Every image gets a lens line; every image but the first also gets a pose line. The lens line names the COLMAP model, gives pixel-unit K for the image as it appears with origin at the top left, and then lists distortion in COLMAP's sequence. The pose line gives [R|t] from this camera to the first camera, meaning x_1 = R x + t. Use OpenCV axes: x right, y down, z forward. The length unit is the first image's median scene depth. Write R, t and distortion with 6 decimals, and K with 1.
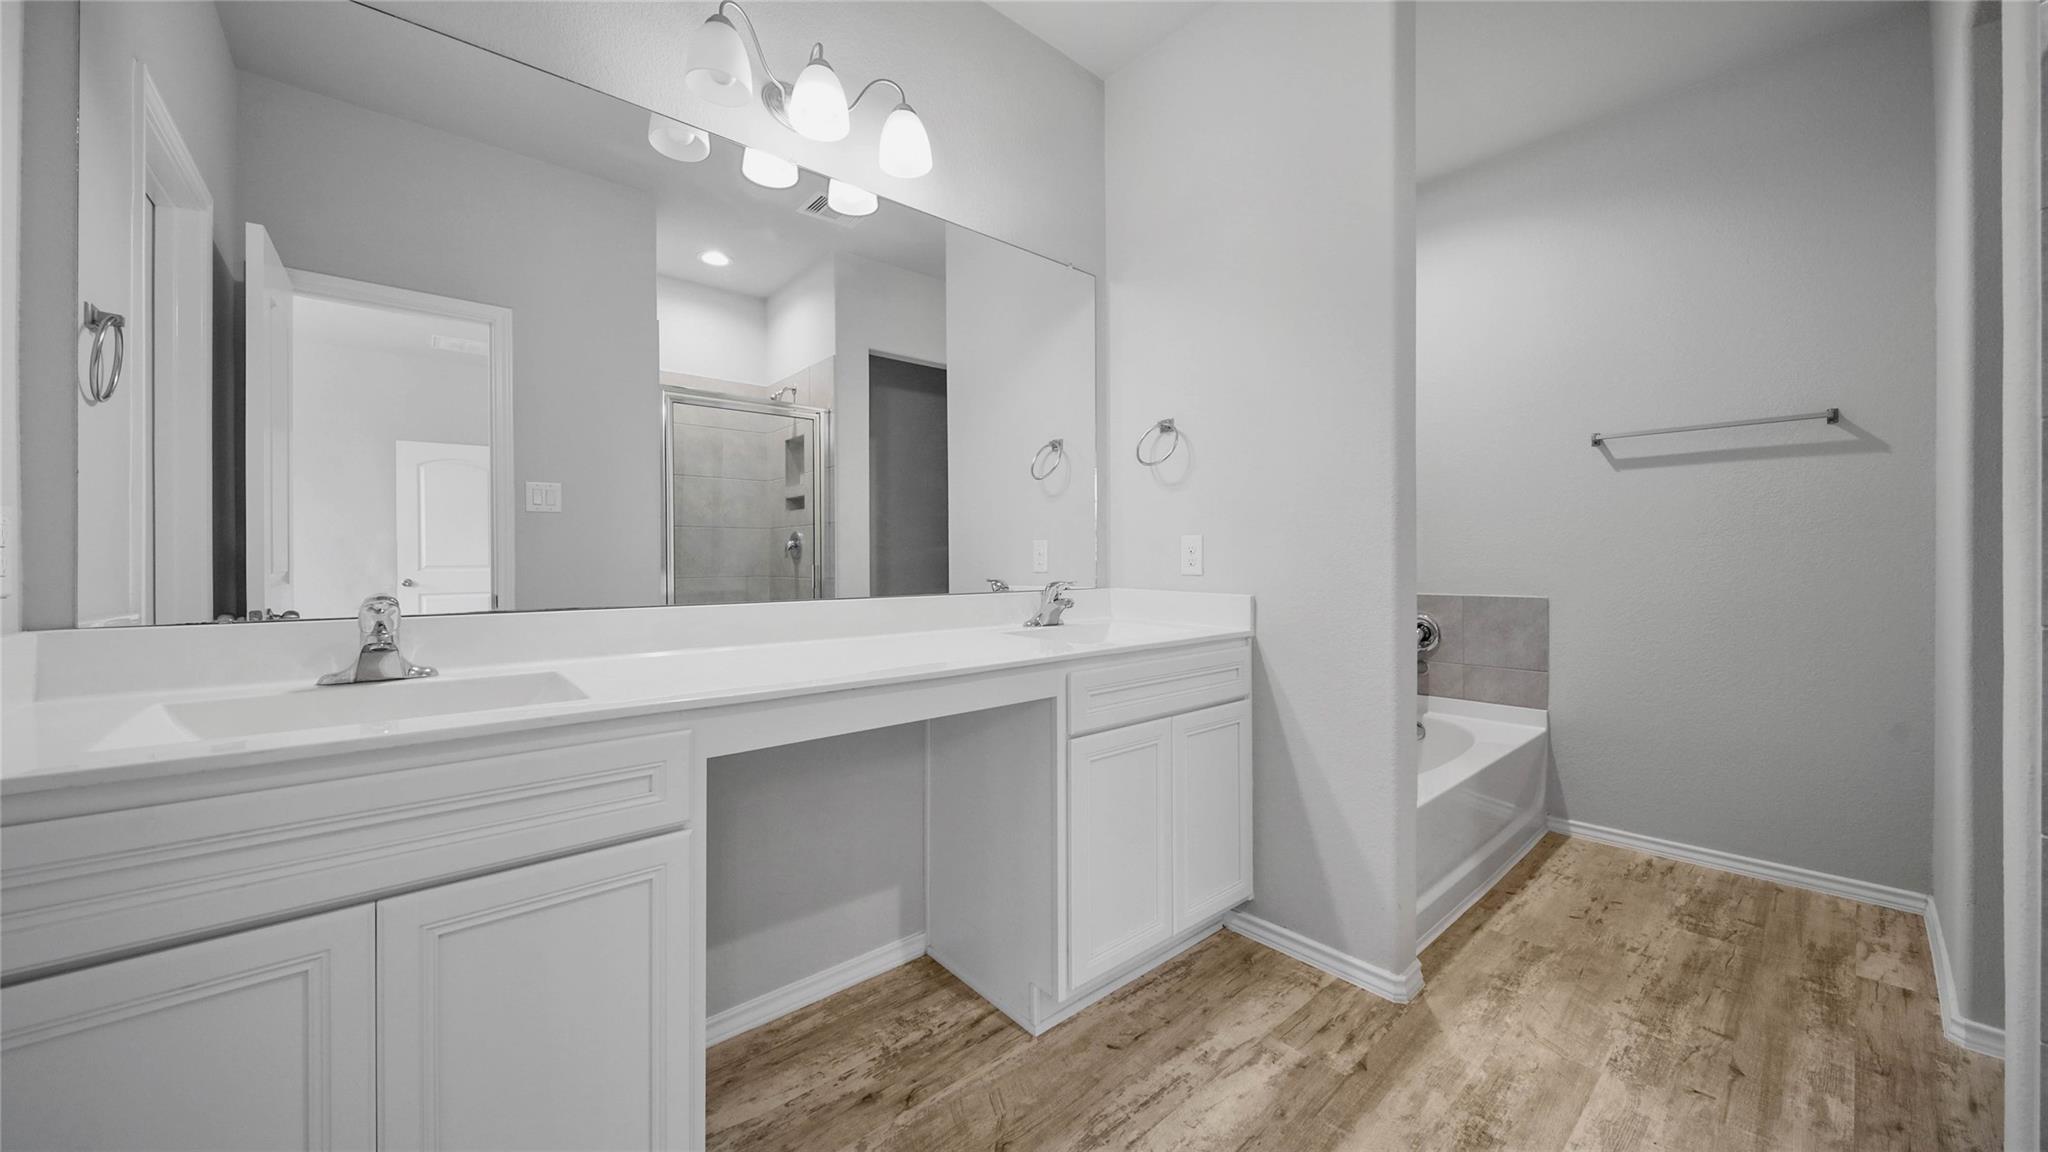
lens RADIAL K [[724.1, 0, 1025.0], [0, 724.1, 567.4], [0, 0, 1]] dist [-0.000564, -0.001646]
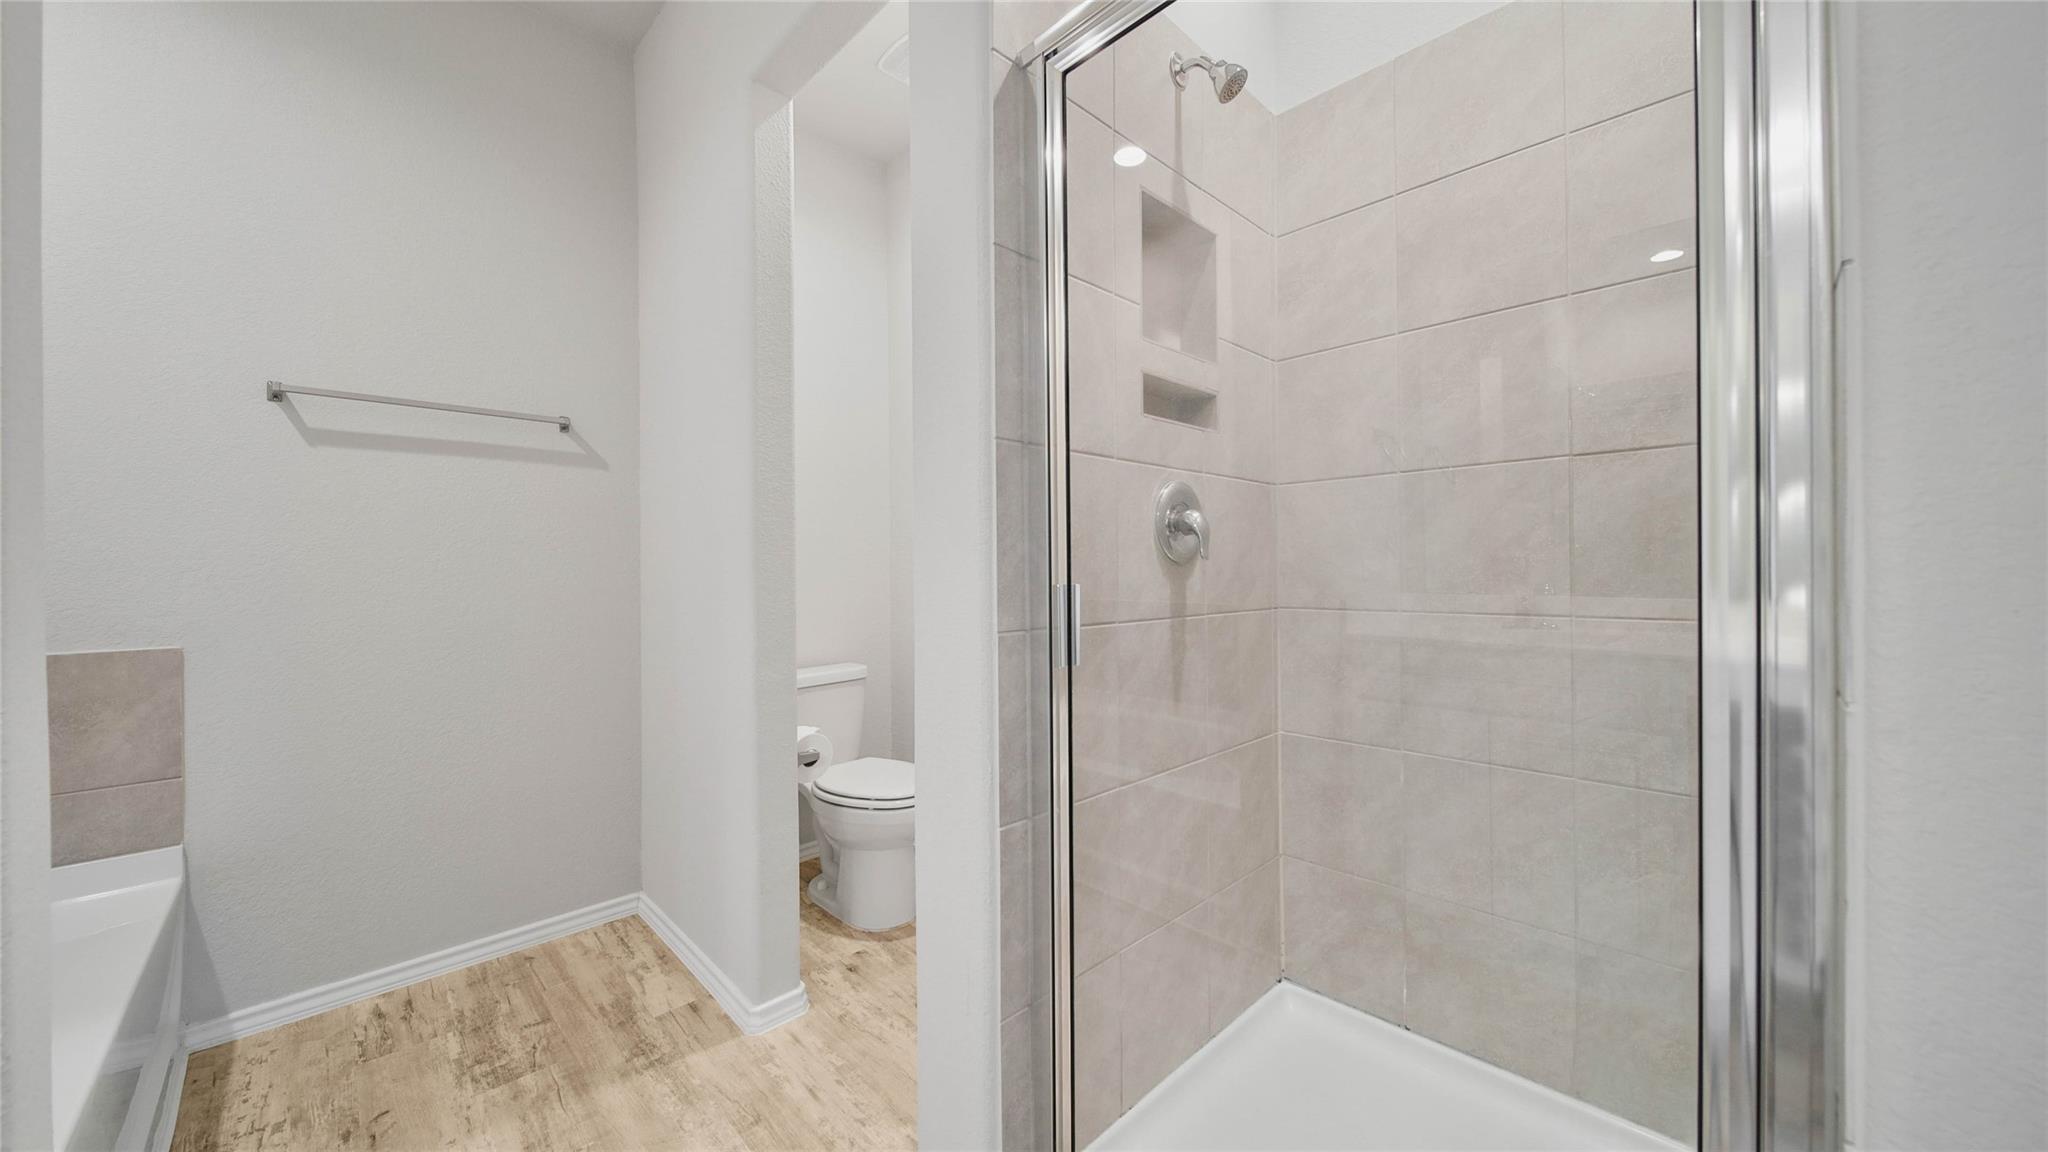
lens RADIAL K [[724.1, 0, 1025.0], [0, 724.1, 567.4], [0, 0, 1]] dist [-0.000564, -0.001646]
pose [[-0.047844, 0.007019, 0.998830, 0.149804], [0.022720, 0.999724, -0.005937, -0.003948], [-0.998596, 0.022410, -0.047990, 0.448021]]
